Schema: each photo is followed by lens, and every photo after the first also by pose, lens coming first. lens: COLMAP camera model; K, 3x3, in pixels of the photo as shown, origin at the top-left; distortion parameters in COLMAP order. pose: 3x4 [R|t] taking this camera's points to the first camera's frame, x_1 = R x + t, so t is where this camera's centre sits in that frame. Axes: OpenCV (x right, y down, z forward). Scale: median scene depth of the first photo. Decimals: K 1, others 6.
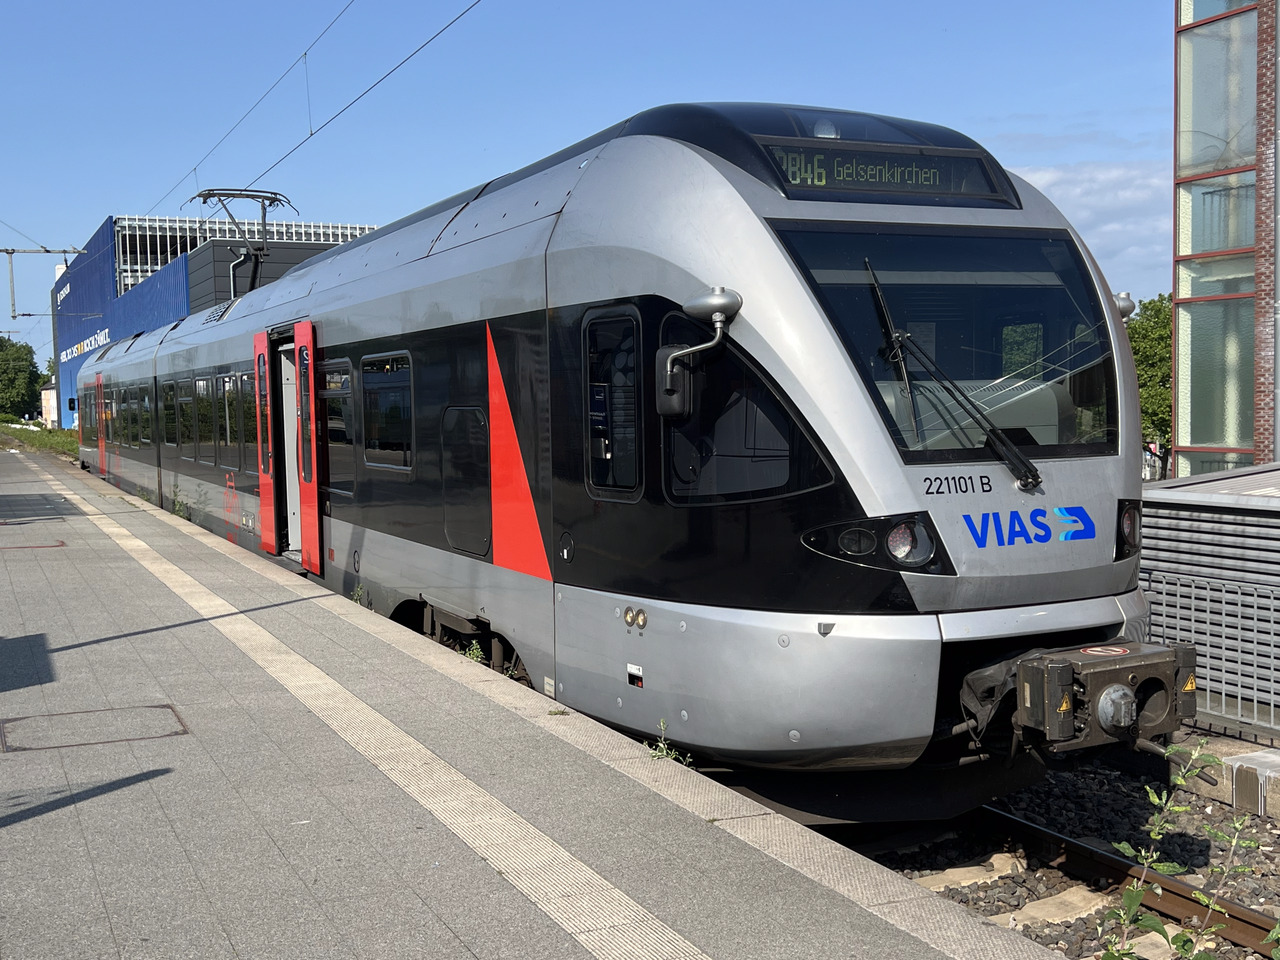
lens RADIAL K [[1409.3, 0, 616.6], [0, 1409.3, 511.3], [0, 0, 1]] dist [0.116204, -0.246858]
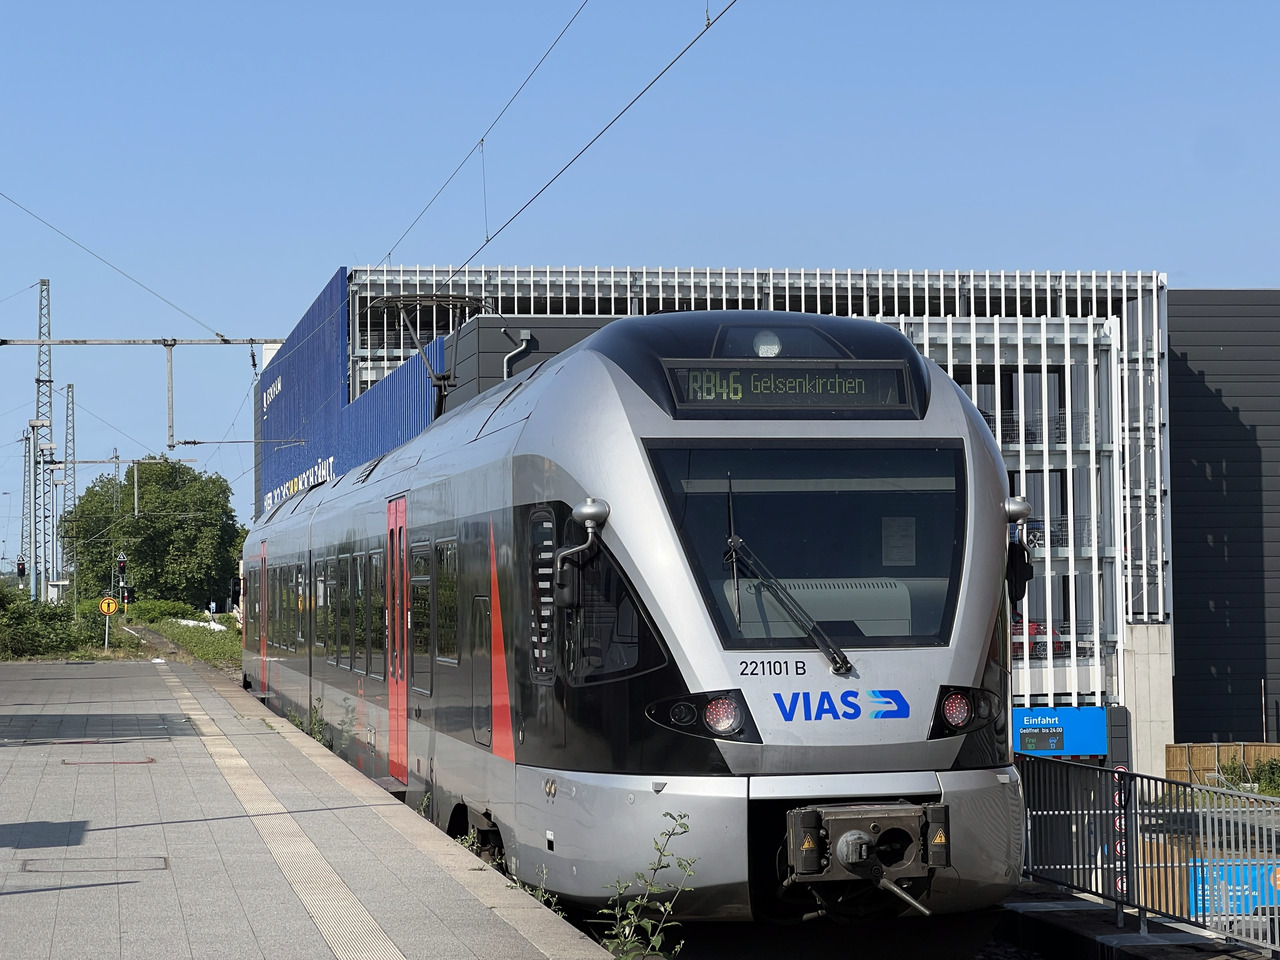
lens RADIAL K [[2860.8, 0, 640.0], [0, 2860.8, 480.0], [0, 0, 1]] dist [-0.401838, 5.856531]
pose [[0.970055, 0.000814, -0.242883, 0.684204], [-0.028476, 0.993479, -0.110400, 0.087779], [0.241209, 0.114010, 0.963753, -1.279107]]
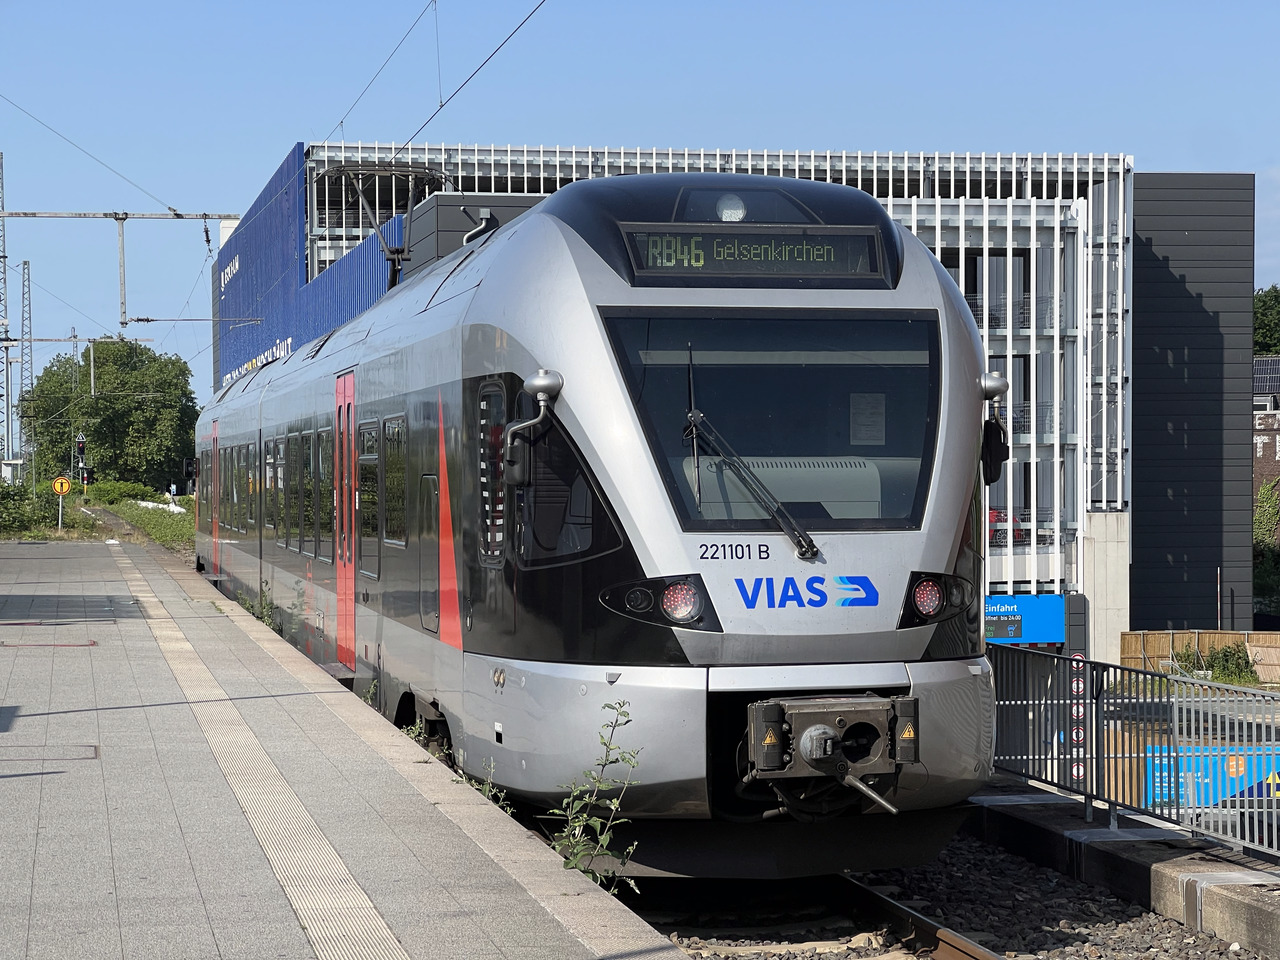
lens RADIAL K [[2807.0, 0, 643.2], [0, 2807.0, 706.8], [0, 0, 1]] dist [-0.194812, 4.885724]
pose [[0.973560, 0.035694, -0.225626, 0.648003], [-0.034372, 0.999361, 0.009786, 0.080770], [0.225831, -0.001772, 0.974165, -1.115465]]
